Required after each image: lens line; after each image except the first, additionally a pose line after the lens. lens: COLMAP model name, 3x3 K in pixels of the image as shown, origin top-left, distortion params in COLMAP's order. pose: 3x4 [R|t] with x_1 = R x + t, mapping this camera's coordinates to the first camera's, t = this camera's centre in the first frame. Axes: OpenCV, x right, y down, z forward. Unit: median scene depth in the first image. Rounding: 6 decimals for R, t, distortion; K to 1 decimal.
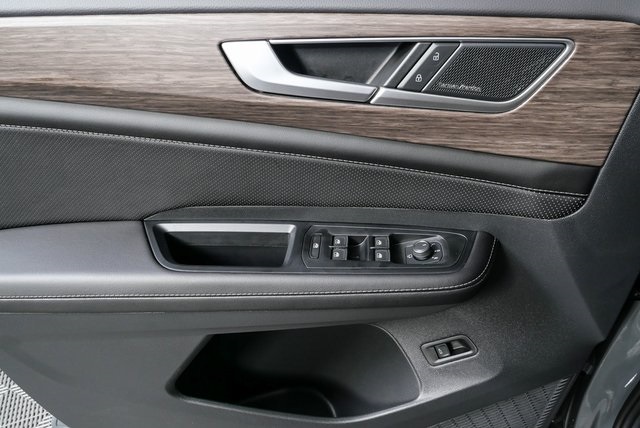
lens RADIAL K [[478.3, 0, 323.9], [0, 478.3, 212.5], [0, 0, 1]] dist [-0.040472, -0.000533]
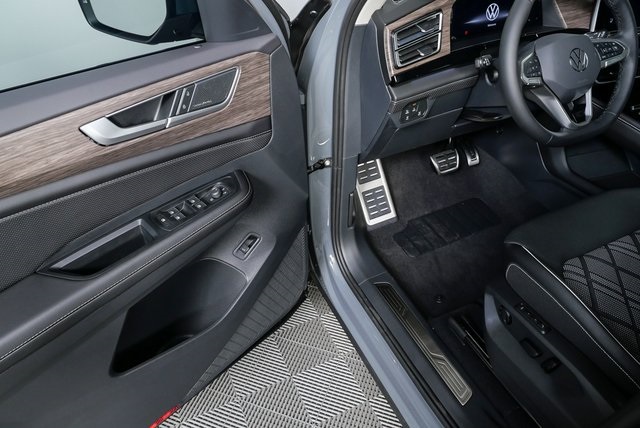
lens RADIAL K [[478.3, 0, 323.9], [0, 478.3, 212.5], [0, 0, 1]] dist [-0.040472, -0.000533]
pose [[0.654661, -0.469257, 0.592635, -0.743040], [0.465047, 0.868089, 0.173646, 0.022715], [-0.595945, 0.161924, 0.786531, -0.766966]]
